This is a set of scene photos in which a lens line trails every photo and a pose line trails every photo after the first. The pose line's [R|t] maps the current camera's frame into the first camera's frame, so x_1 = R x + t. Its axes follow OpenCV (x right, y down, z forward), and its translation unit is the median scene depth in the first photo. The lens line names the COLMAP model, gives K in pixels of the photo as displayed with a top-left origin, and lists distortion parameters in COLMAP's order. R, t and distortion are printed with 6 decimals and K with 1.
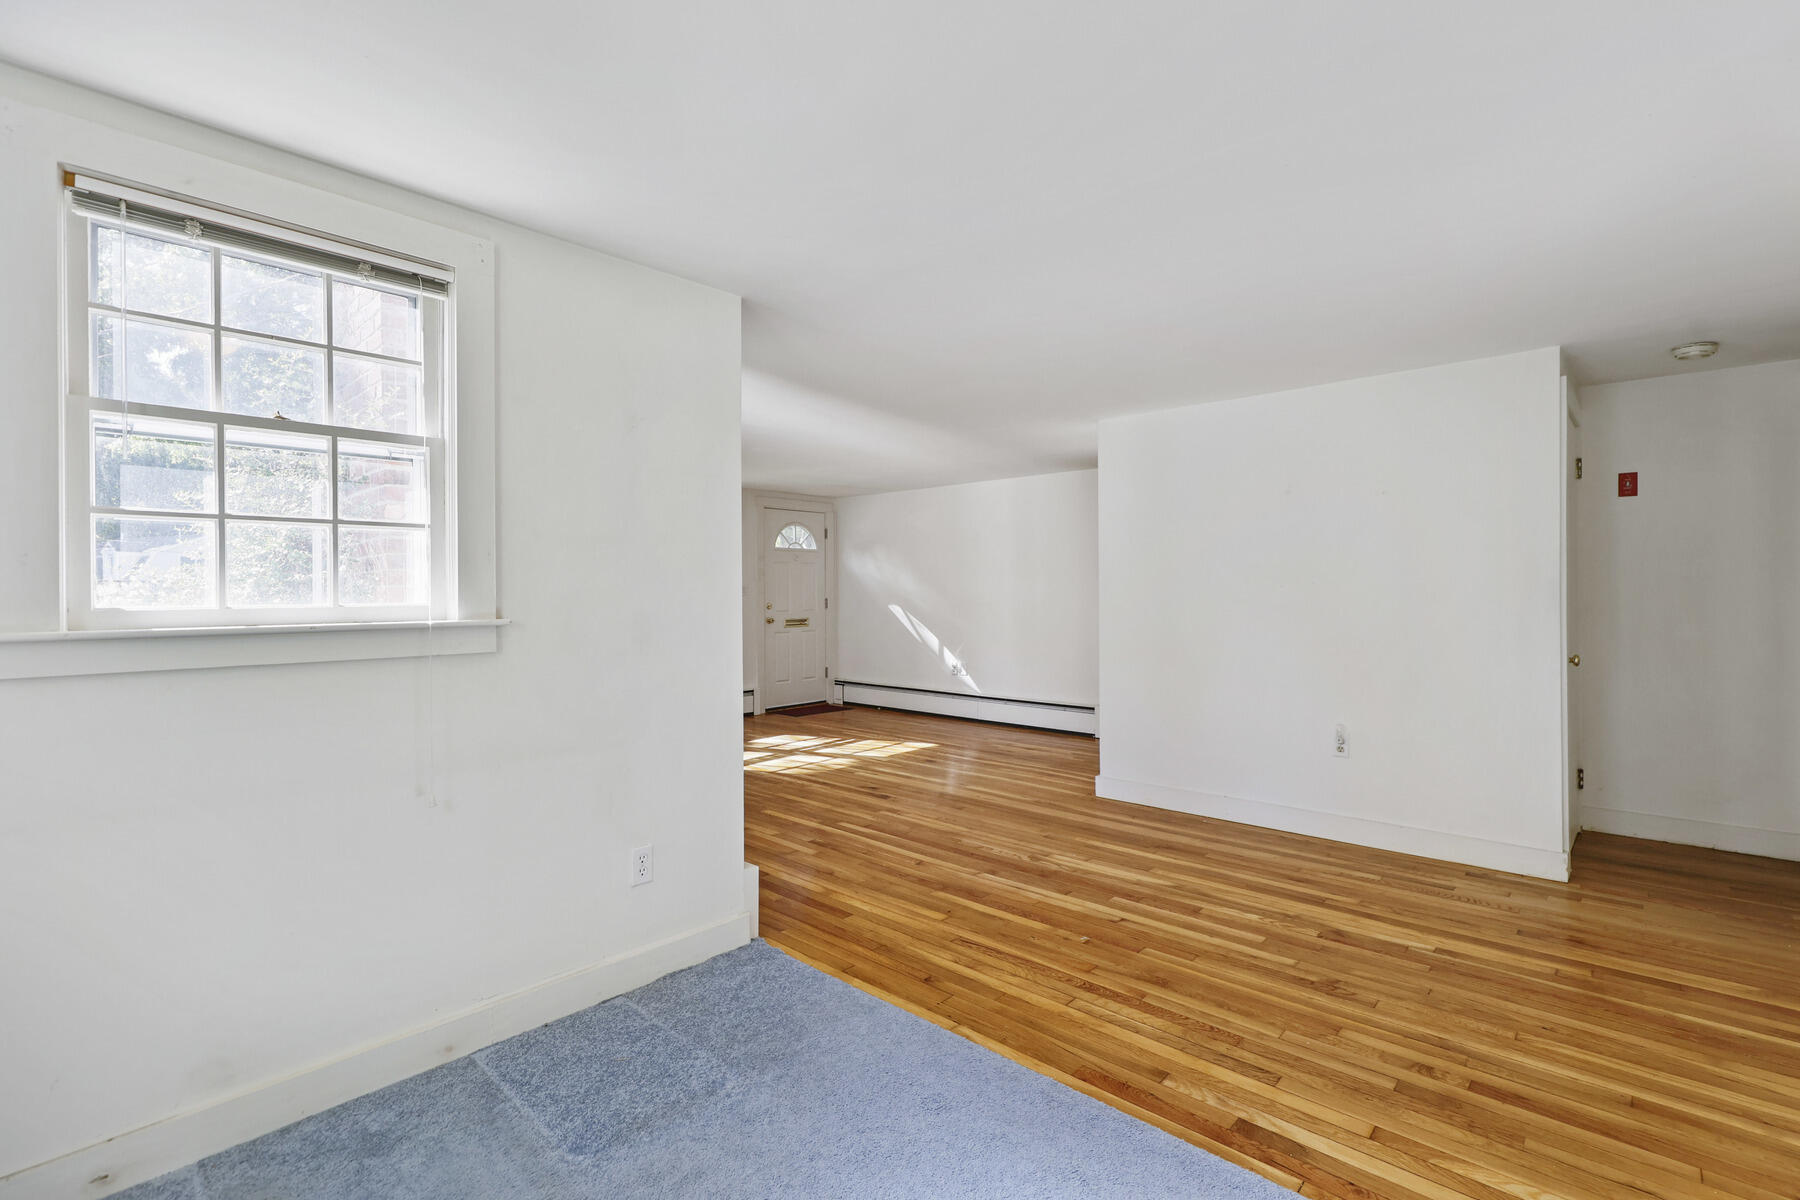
lens RADIAL K [[817.7, 0, 918.1], [0, 817.7, 598.4], [0, 0, 1]] dist [-0.004197, 0.000586]
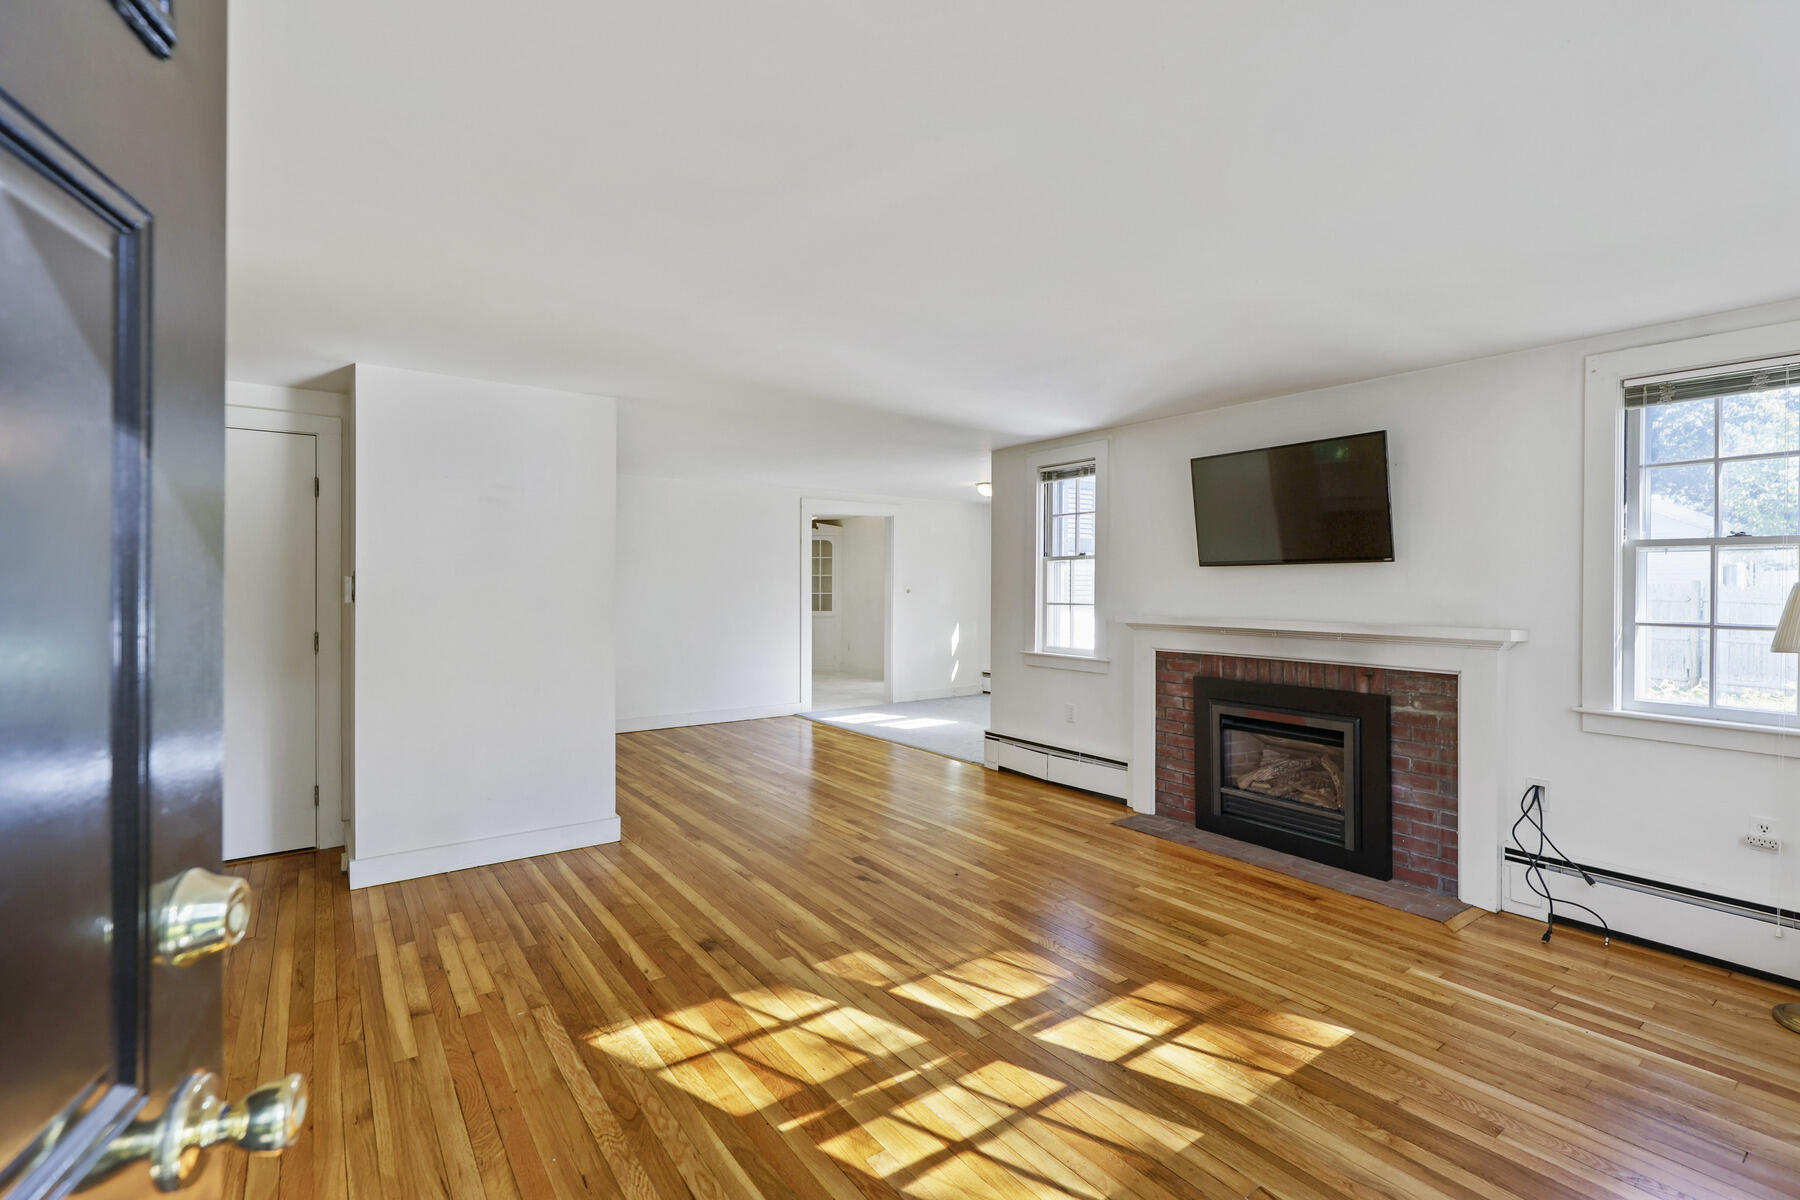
lens RADIAL K [[817.7, 0, 918.4], [0, 817.7, 583.5], [0, 0, 1]] dist [-0.004197, 0.000586]
pose [[-0.978596, 0.005028, 0.205731, -0.444373], [0.006977, 0.999937, 0.008747, -0.052527], [-0.205674, 0.009996, -0.978570, 2.952899]]
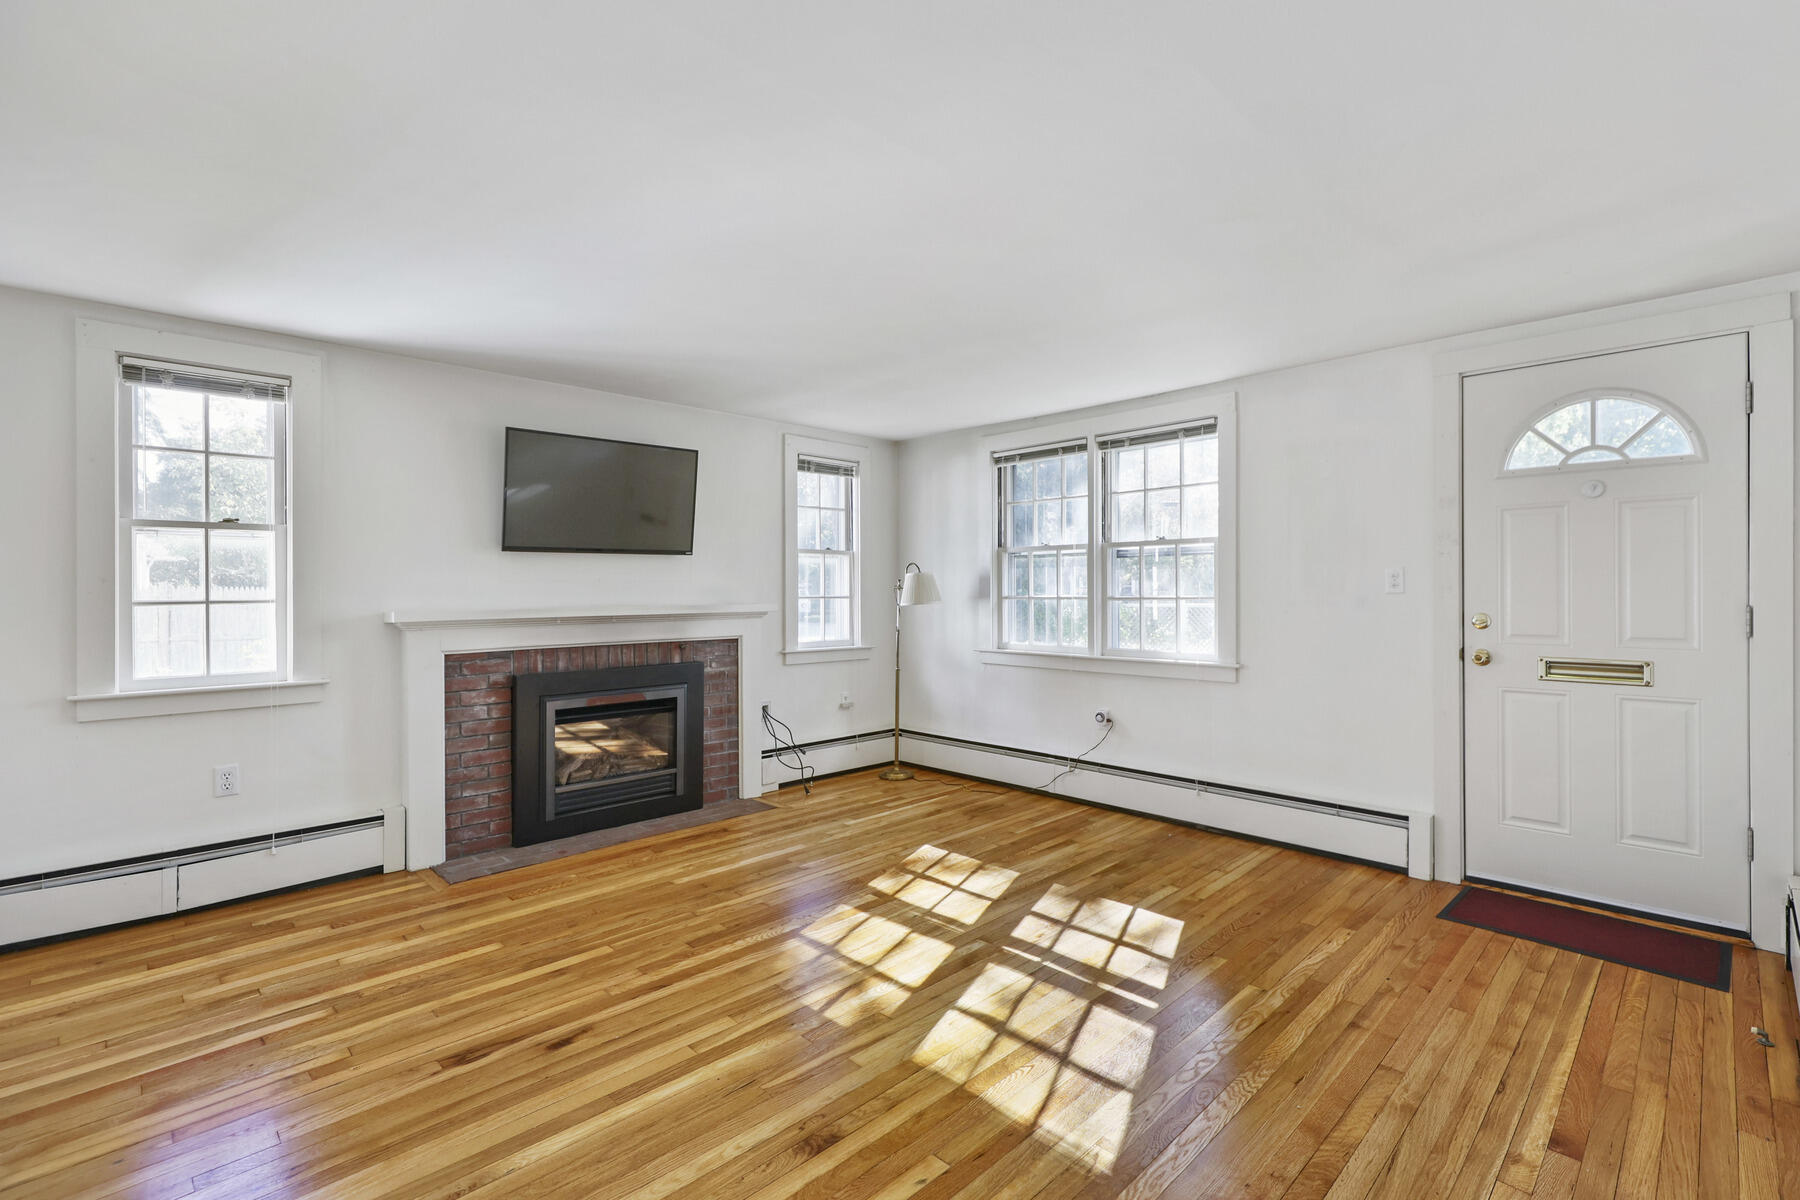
lens RADIAL K [[817.7, 0, 935.0], [0, 817.7, 591.7], [0, 0, 1]] dist [-0.004197, 0.000586]
pose [[-0.042444, 0.011395, -0.999034, 0.635694], [-0.006063, 0.999914, 0.011663, -0.021347], [0.999080, 0.006552, -0.042371, 2.126987]]
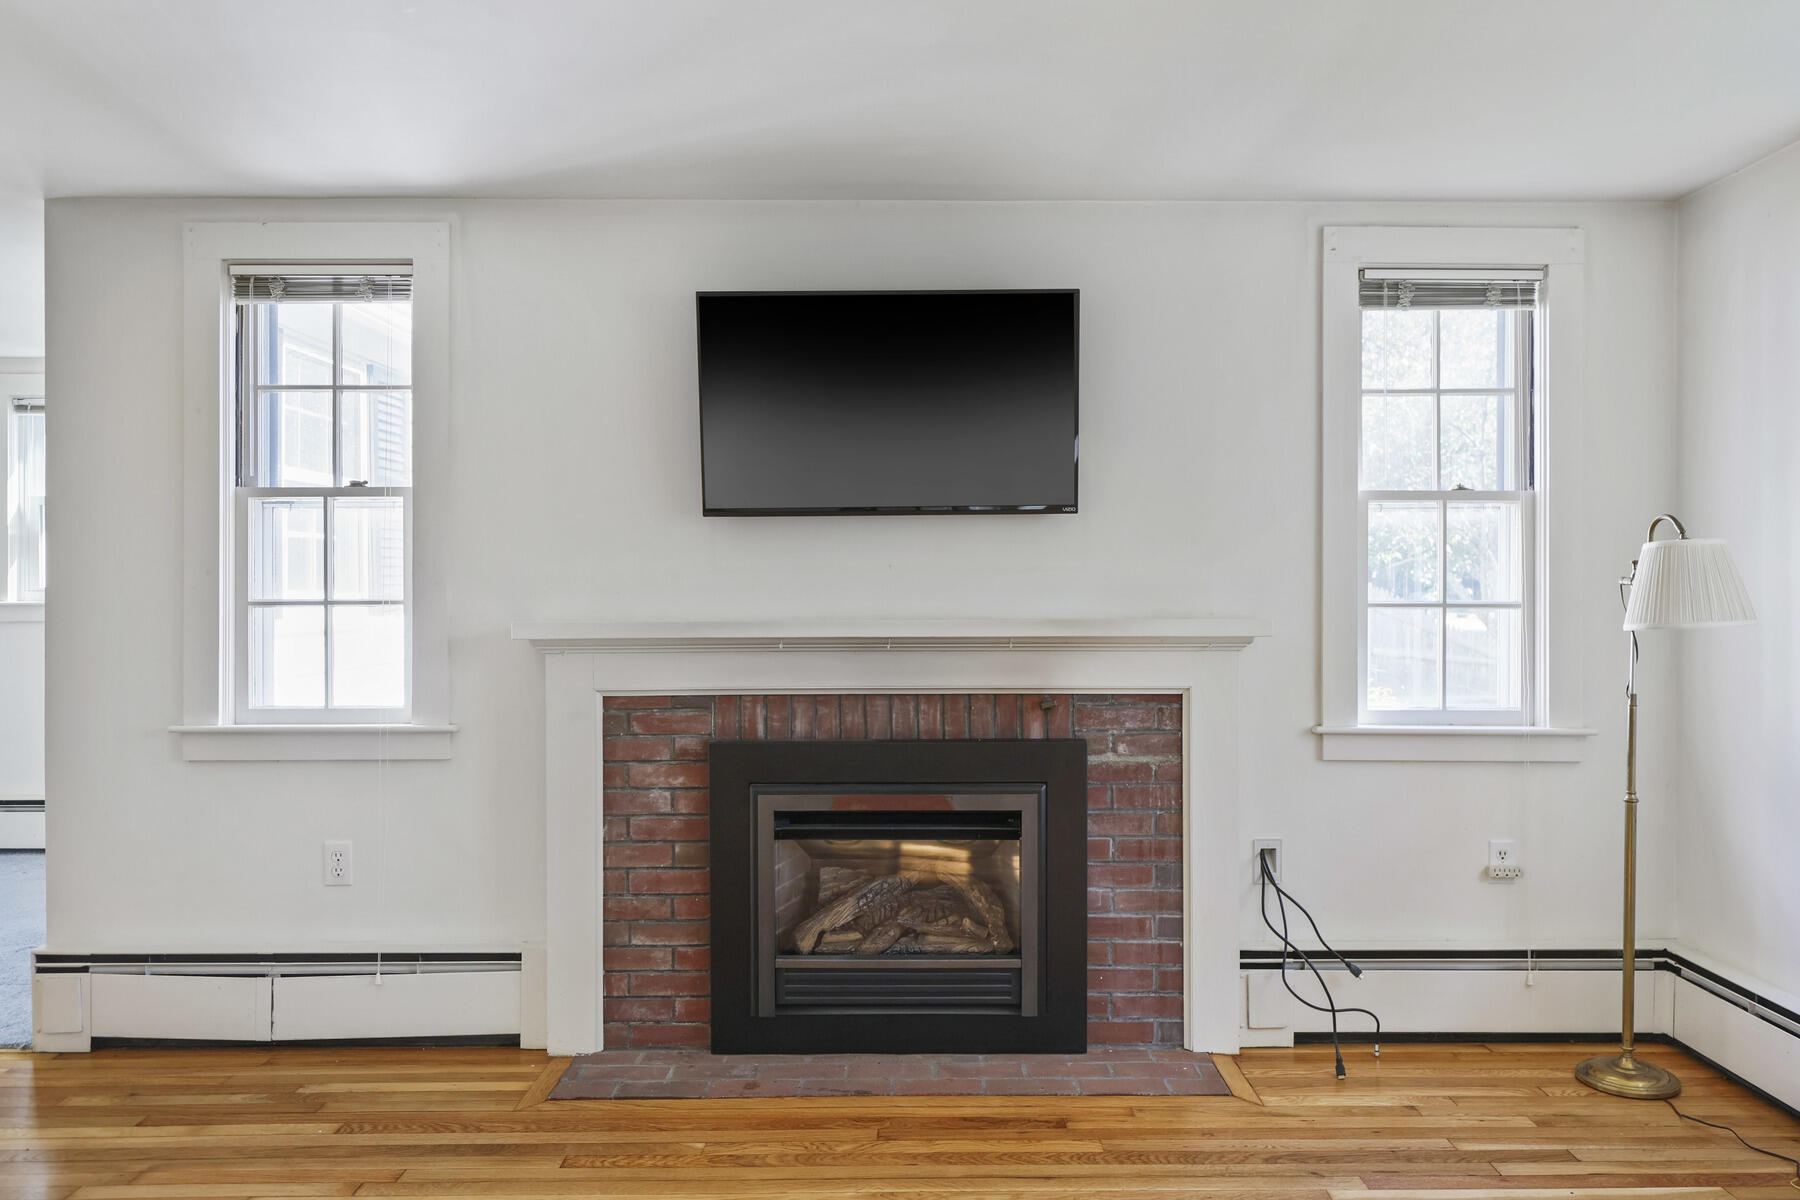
lens RADIAL K [[1329.8, 0, 924.4], [0, 1329.8, 586.7], [0, 0, 1]] dist [-0.003187, 0.003600]
pose [[-0.742493, 0.009554, -0.669786, 0.009003], [0.000403, 0.999904, 0.013817, -0.020314], [0.669854, 0.009989, -0.742426, 2.395348]]
